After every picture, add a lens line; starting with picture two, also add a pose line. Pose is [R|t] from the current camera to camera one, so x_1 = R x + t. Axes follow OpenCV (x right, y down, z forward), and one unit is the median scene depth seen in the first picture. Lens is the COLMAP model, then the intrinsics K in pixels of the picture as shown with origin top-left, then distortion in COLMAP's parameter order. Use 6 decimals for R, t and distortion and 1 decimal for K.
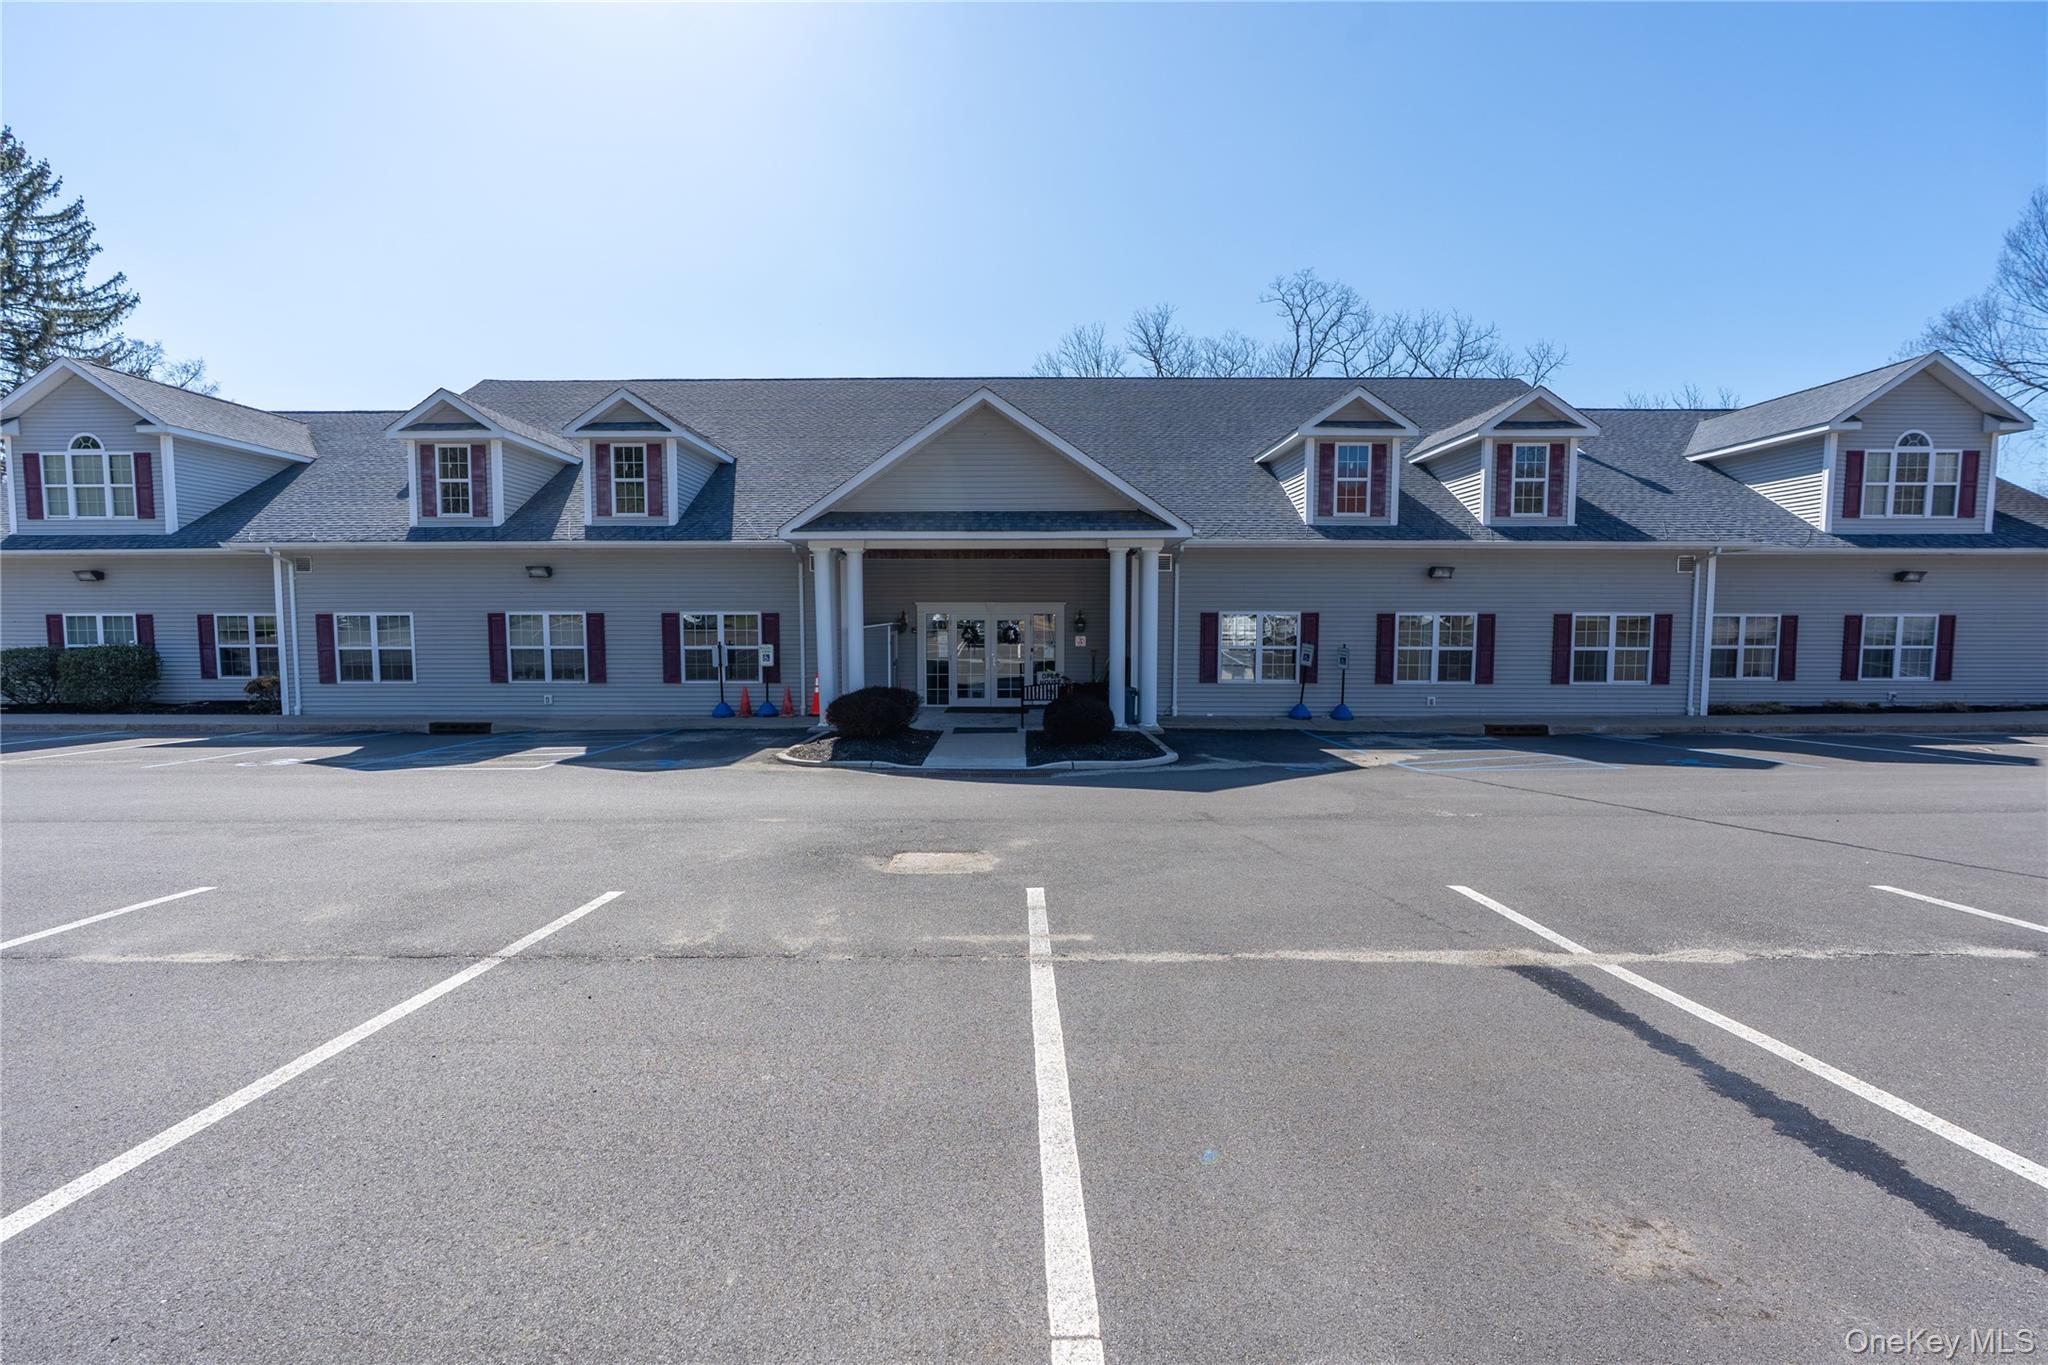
lens RADIAL K [[898.5, 0, 1024.0], [0, 898.5, 682.5], [0, 0, 1]] dist [-0.007358, 0.000167]
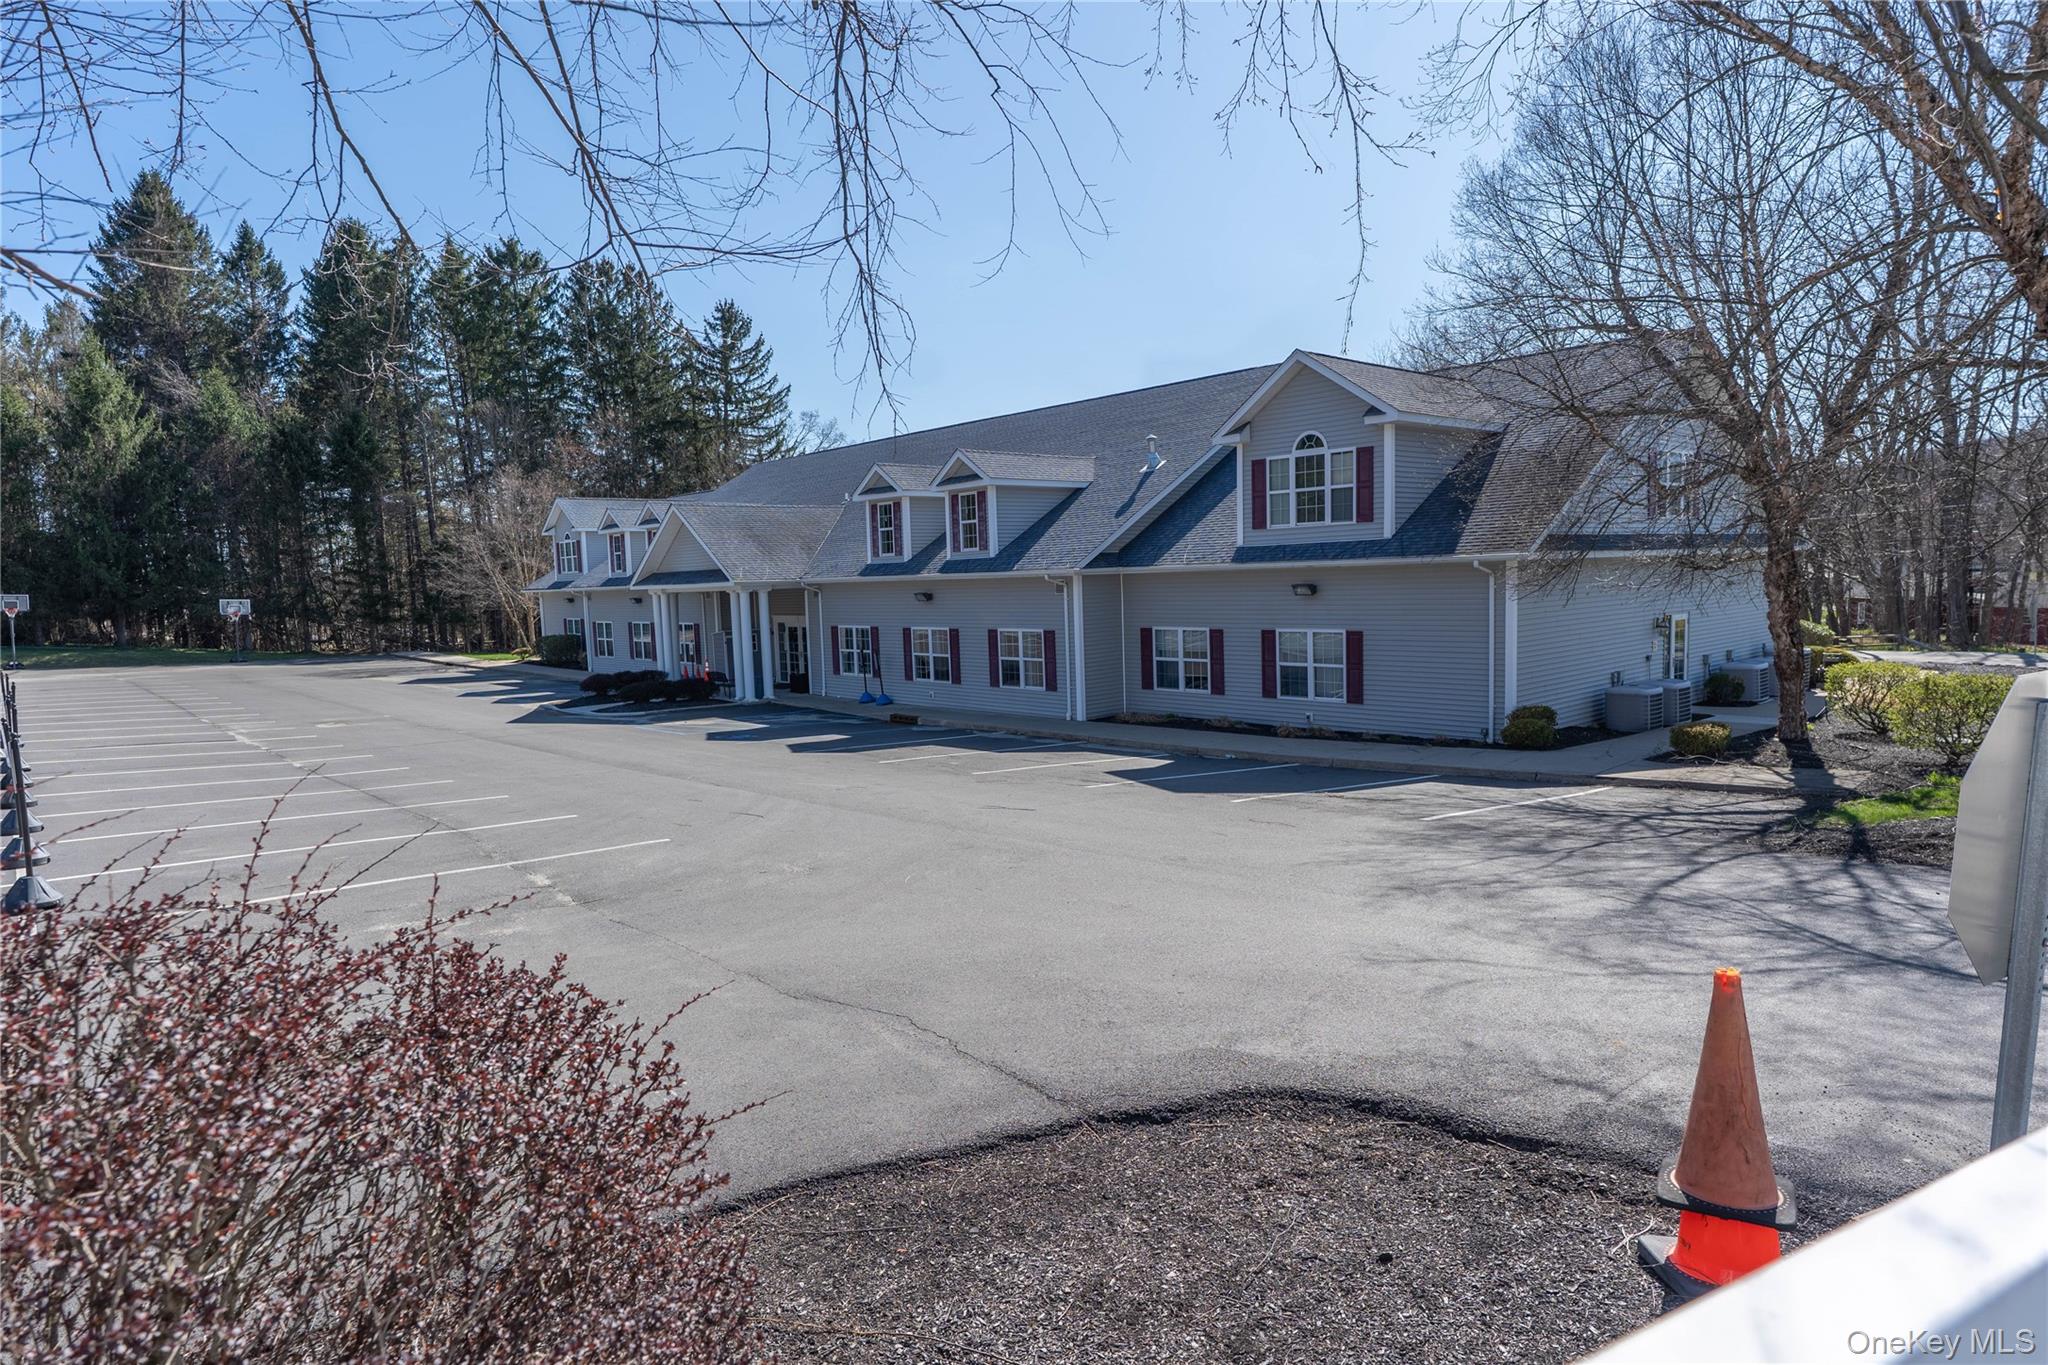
lens RADIAL K [[1198.6, 0, 1024.0], [0, 1198.6, 682.5], [0, 0, 1]] dist [-0.008168, -0.000287]
pose [[0.663345, 0.041522, -0.747161, 1.716476], [-0.028028, 0.999137, 0.030642, -0.051417], [0.747789, 0.000615, 0.663936, -0.047599]]
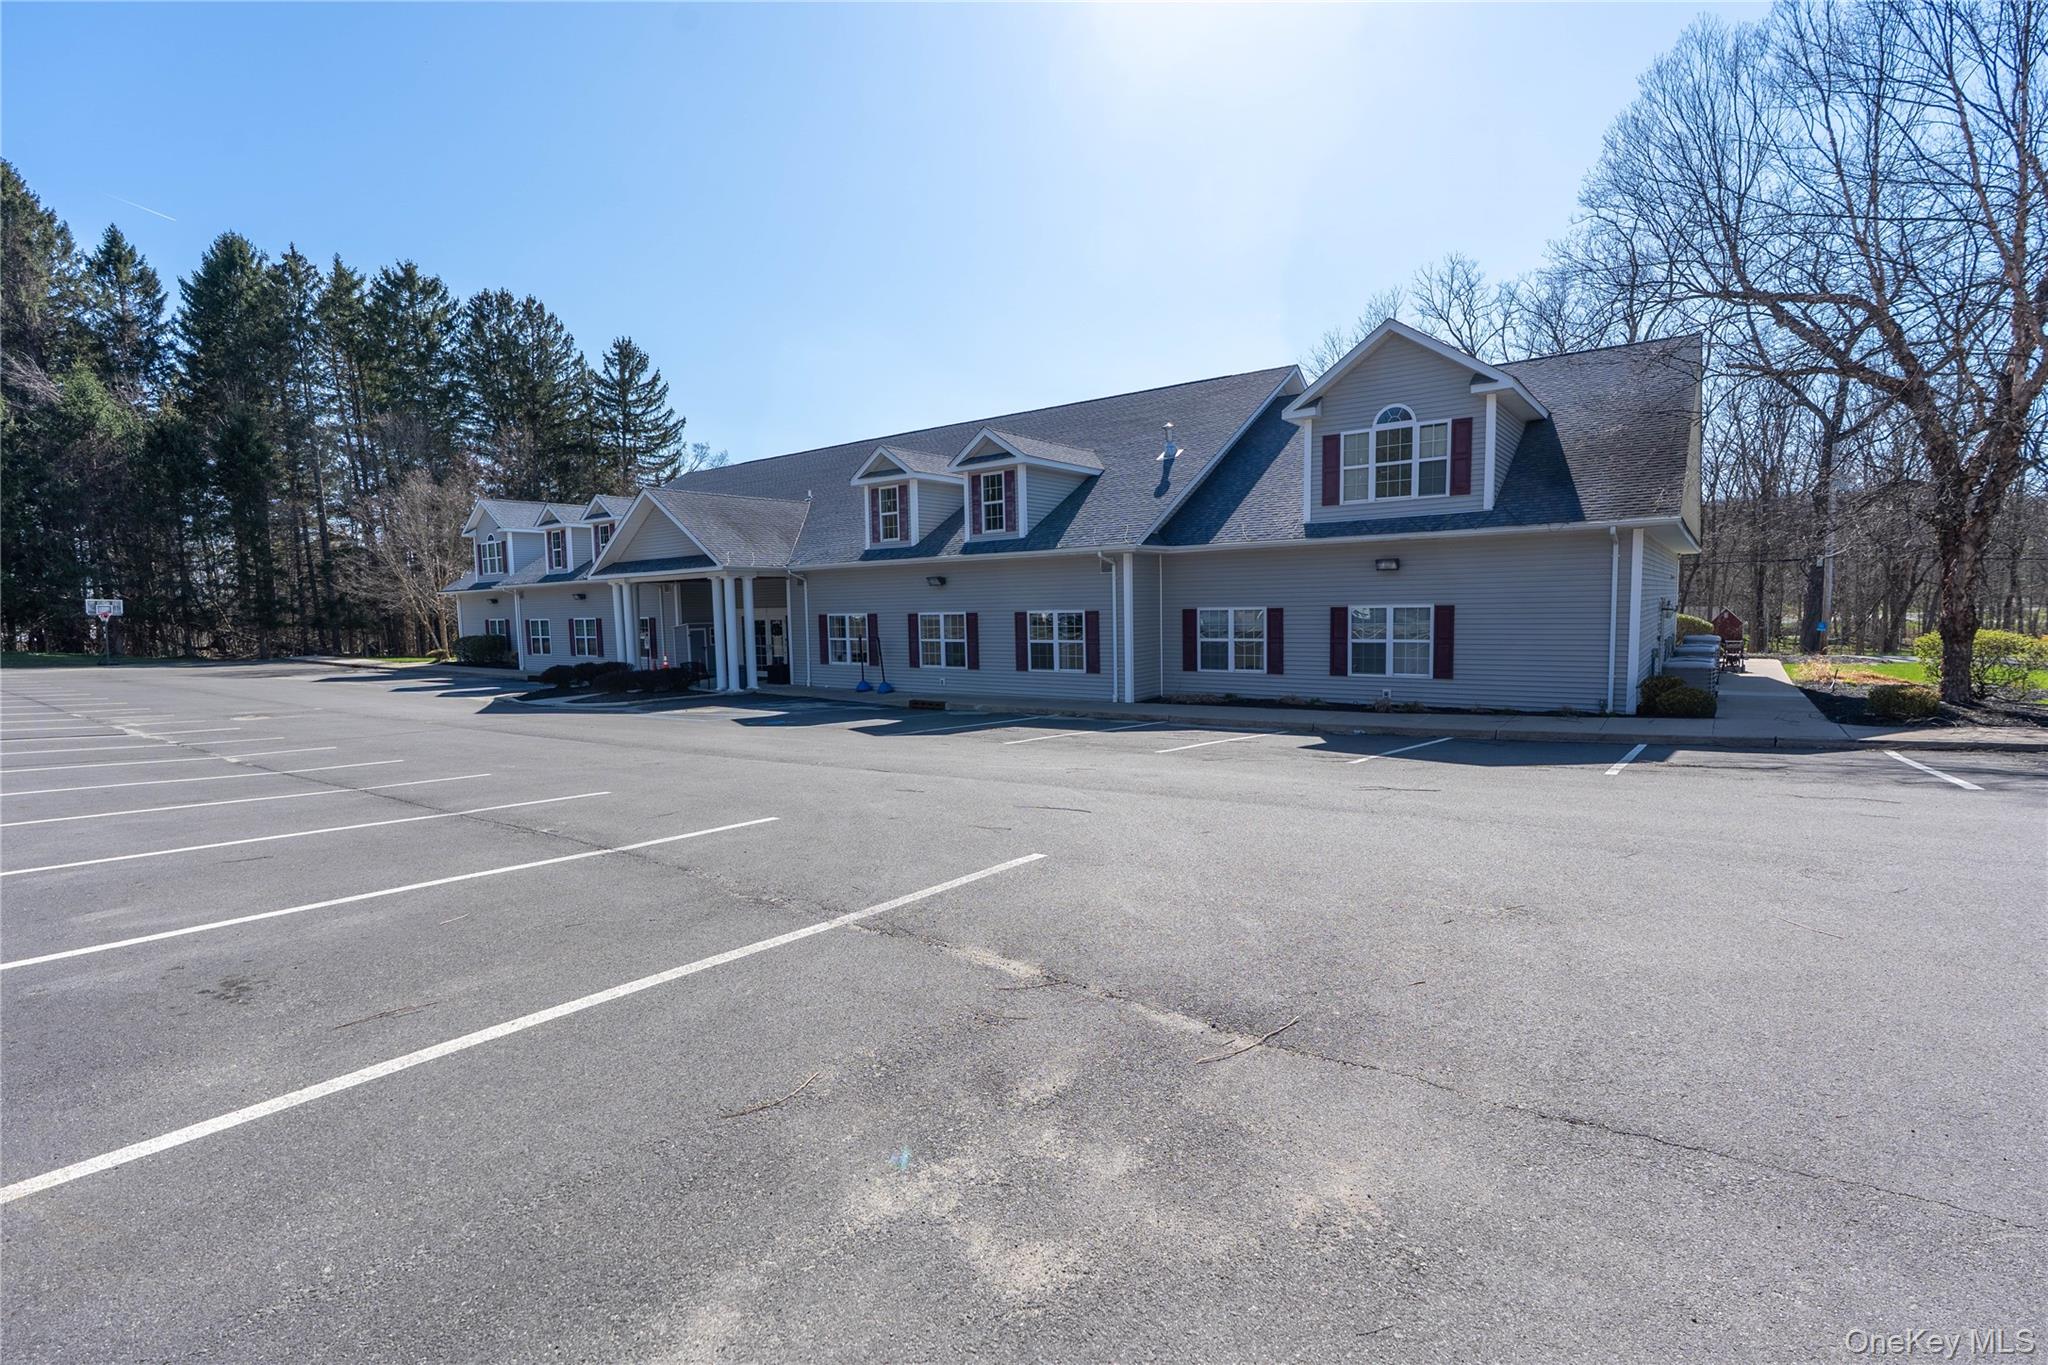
lens RADIAL K [[963.7, 0, 1024.0], [0, 963.7, 682.5], [0, 0, 1]] dist [-0.017809, 0.008212]
pose [[0.793790, 0.028948, -0.607502, 1.285509], [-0.027439, 0.999554, 0.011778, 0.001848], [0.607572, 0.007320, 0.794231, -0.014432]]
